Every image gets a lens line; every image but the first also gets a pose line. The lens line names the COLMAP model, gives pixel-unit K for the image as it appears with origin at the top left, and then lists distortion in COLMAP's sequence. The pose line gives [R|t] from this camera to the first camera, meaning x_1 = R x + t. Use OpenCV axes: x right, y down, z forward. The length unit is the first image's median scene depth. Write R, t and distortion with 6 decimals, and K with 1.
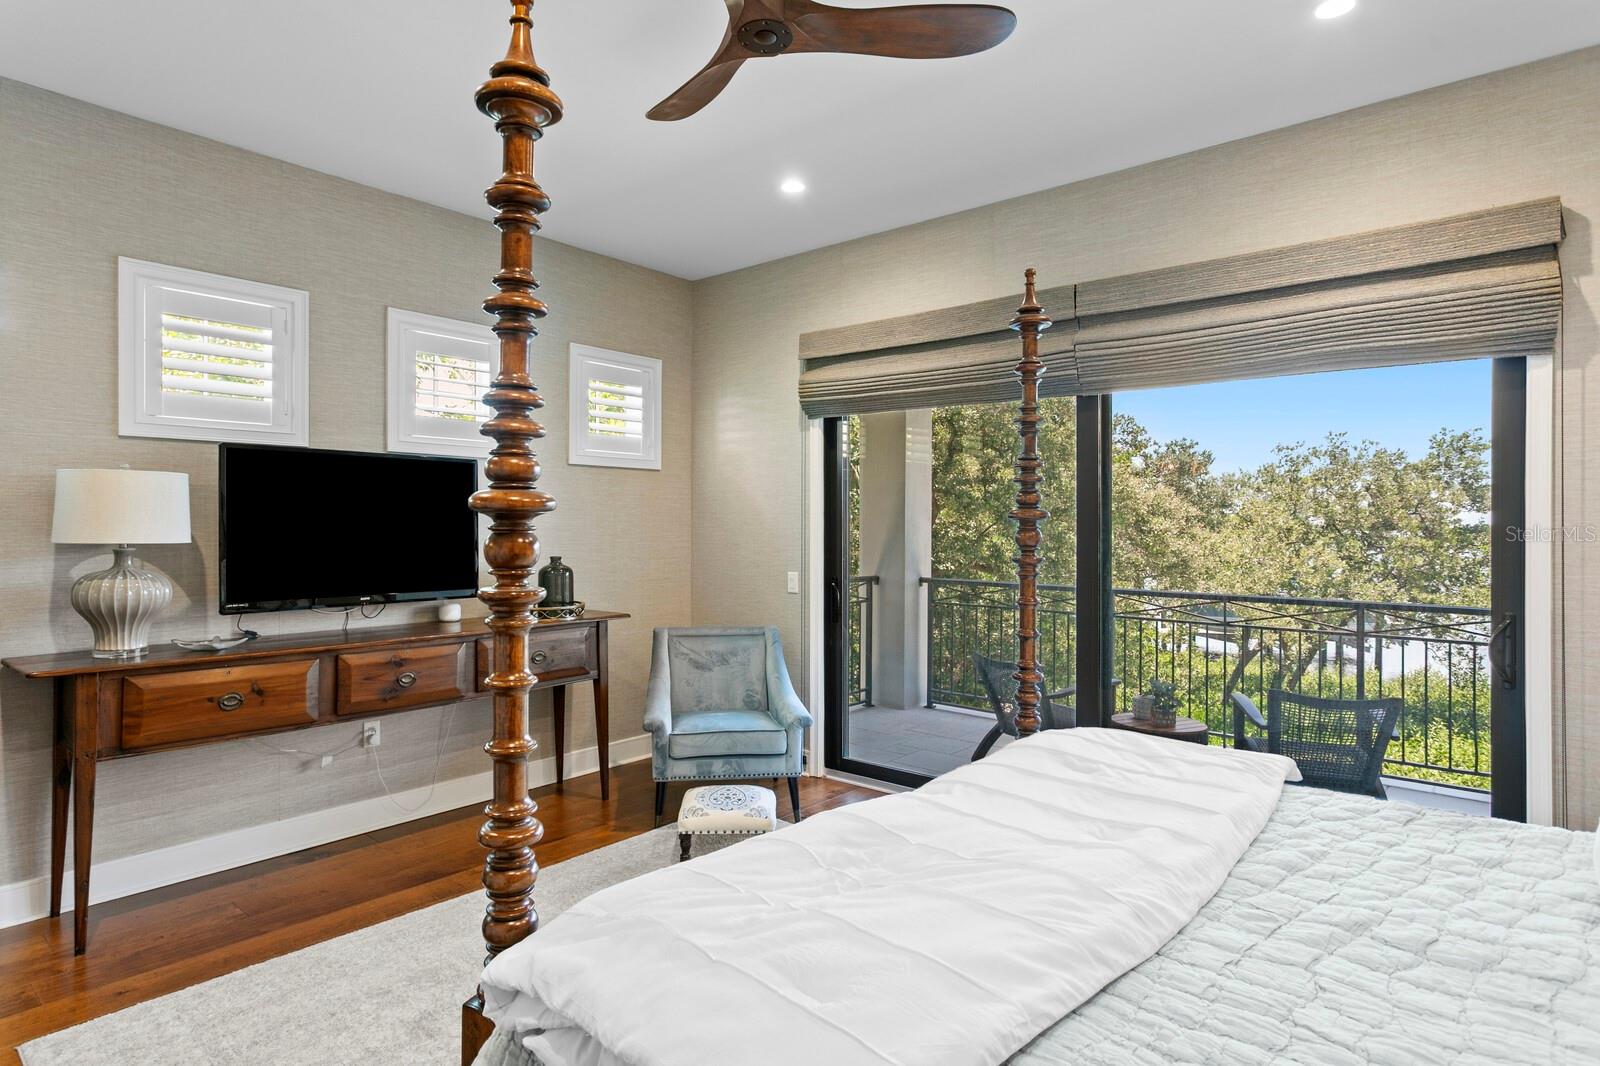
lens RADIAL K [[874.5, 0, 758.1], [0, 874.5, 510.5], [0, 0, 1]] dist [0.003256, 0.000771]
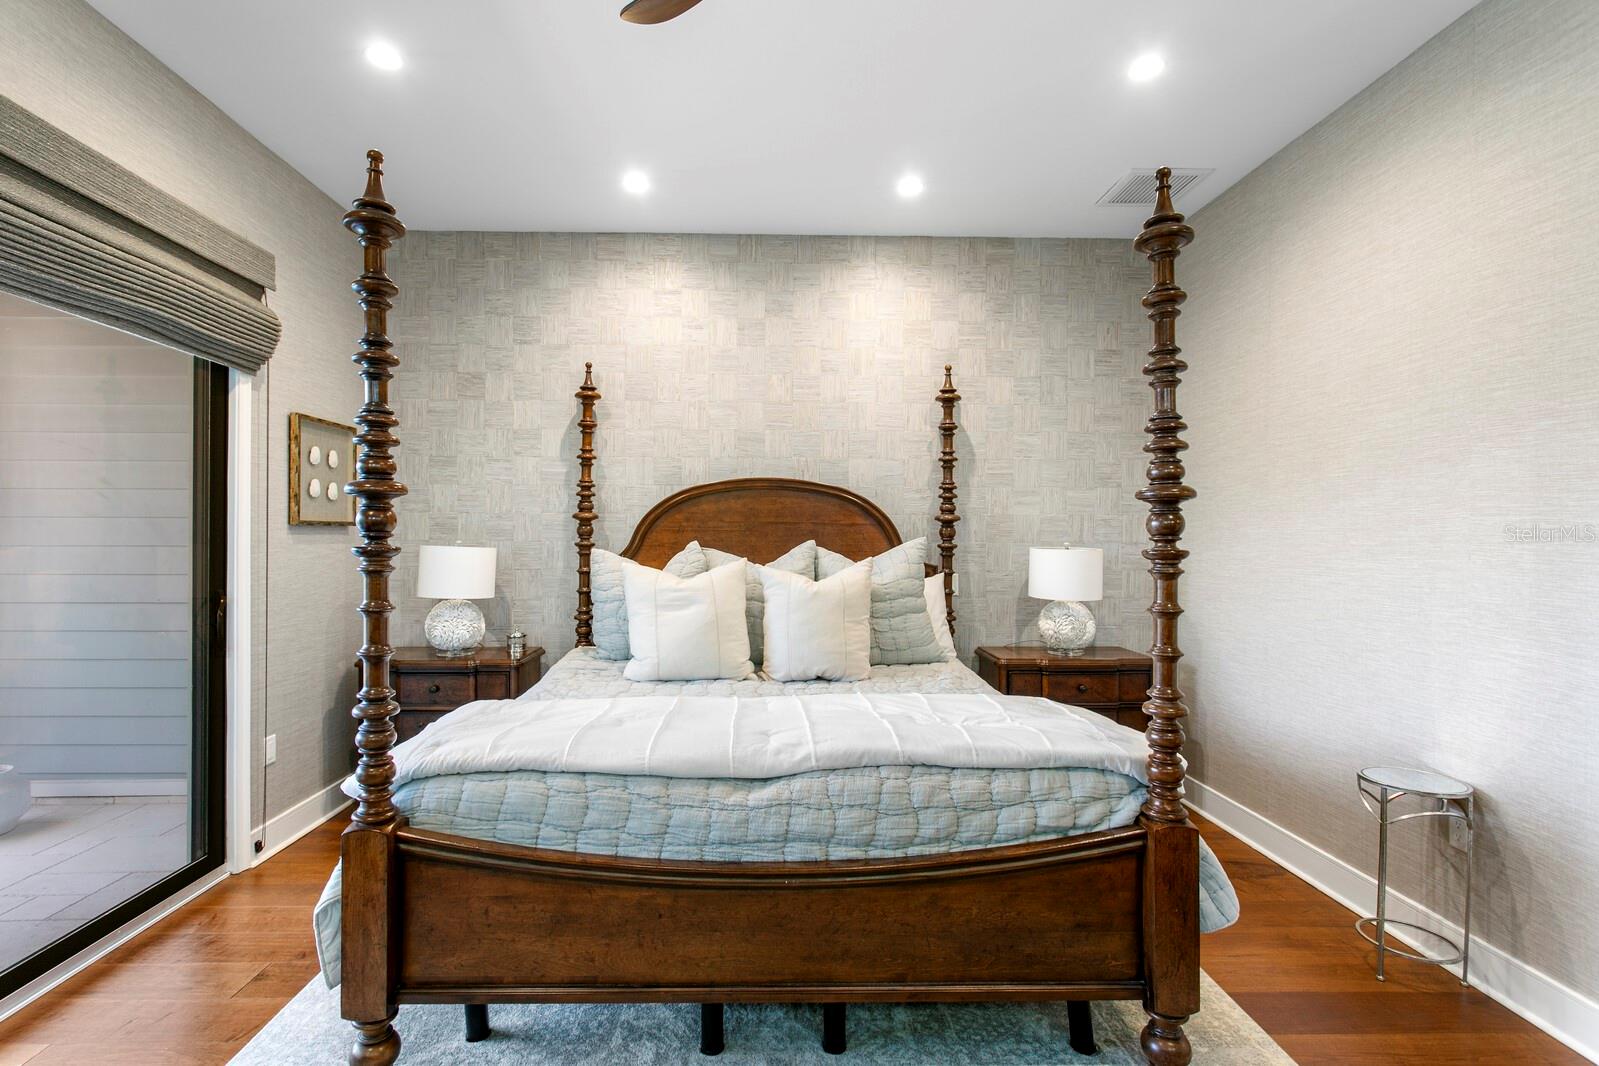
lens RADIAL K [[769.1, 0, 773.6], [0, 769.1, 535.3], [0, 0, 1]] dist [-0.002642, 0.010757]
pose [[-0.688448, -0.003976, 0.725275, -0.292975], [-0.016866, 0.999802, -0.010528, 0.033625], [-0.725090, -0.019480, -0.688378, 0.925031]]
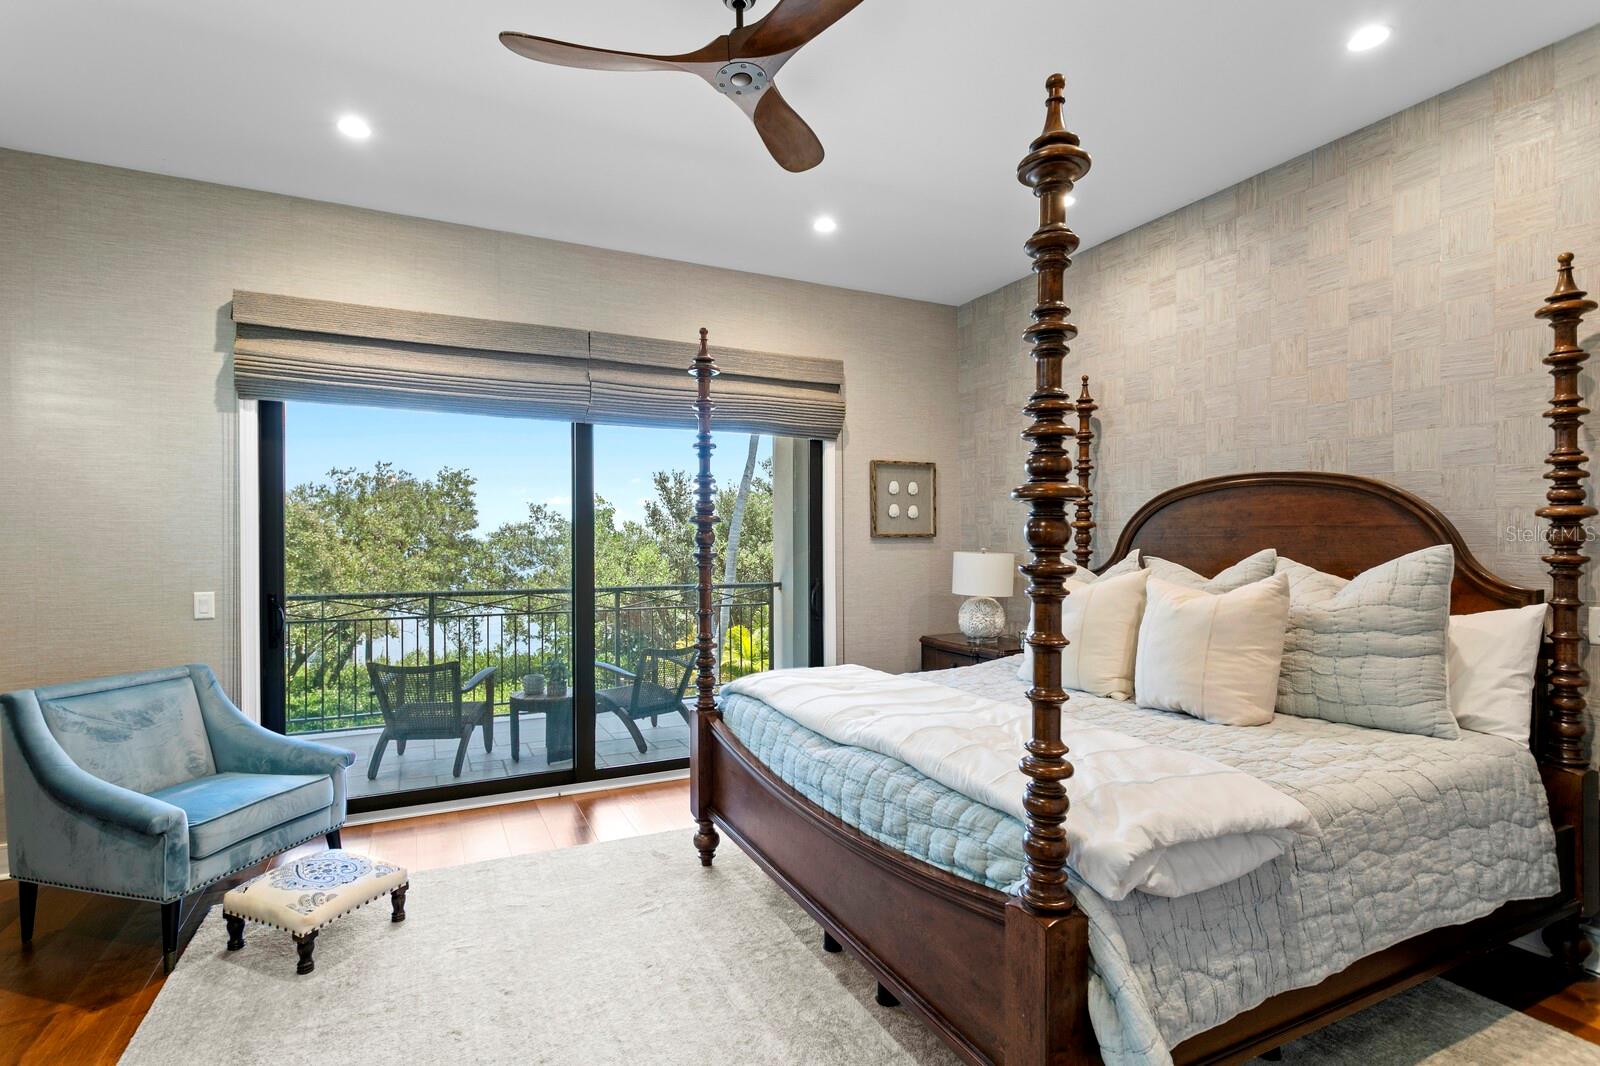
lens RADIAL K [[769.6, 0, 774.1], [0, 769.6, 535.3], [0, 0, 1]] dist [-0.002642, 0.010757]
pose [[0.390386, 0.003773, 0.920643, -0.526679], [-0.010315, 0.999947, 0.000276, 0.019863], [-0.920593, -0.009604, 0.390404, 0.361101]]
